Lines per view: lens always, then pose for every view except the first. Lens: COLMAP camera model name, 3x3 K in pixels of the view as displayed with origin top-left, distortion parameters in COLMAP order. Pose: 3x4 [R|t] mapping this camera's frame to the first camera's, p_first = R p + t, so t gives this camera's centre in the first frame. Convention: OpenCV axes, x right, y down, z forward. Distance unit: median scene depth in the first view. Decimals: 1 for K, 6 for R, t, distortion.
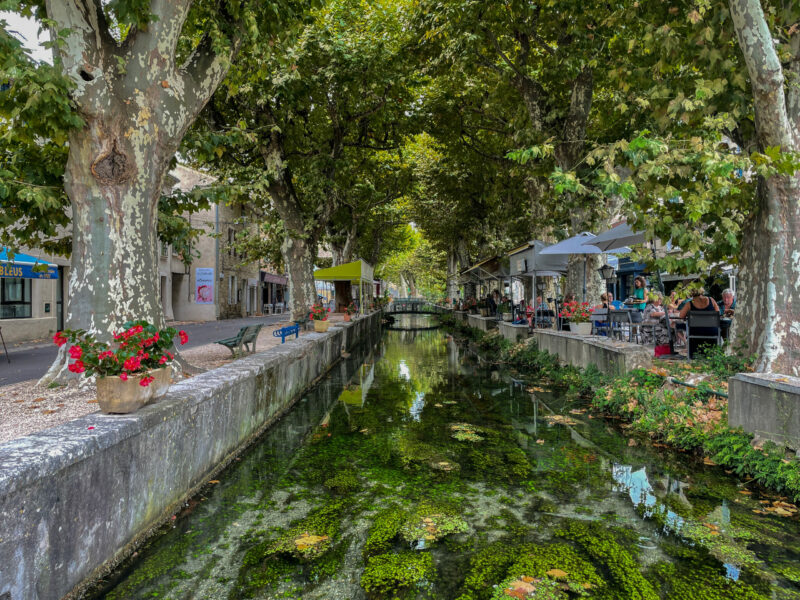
lens RADIAL K [[606.2, 0, 399.3], [0, 606.2, 303.3], [0, 0, 1]] dist [0.008574, -0.025129]
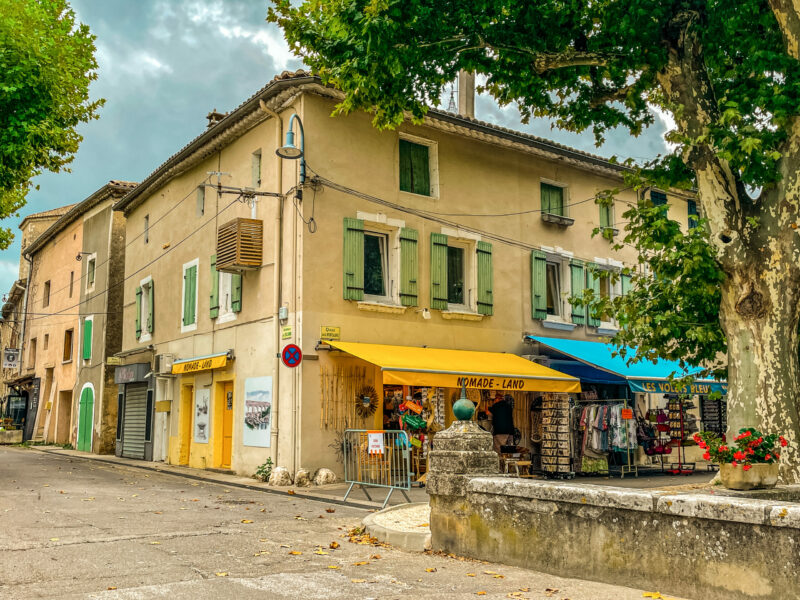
lens RADIAL K [[821.7, 0, 399.8], [0, 821.7, 300.9], [0, 0, 1]] dist [0.029674, 0.000000]
pose [[0.583230, -0.112434, -0.804488, 0.442936], [-0.008611, 0.989463, -0.144528, 0.013425], [0.812261, 0.091221, 0.576117, -0.523247]]
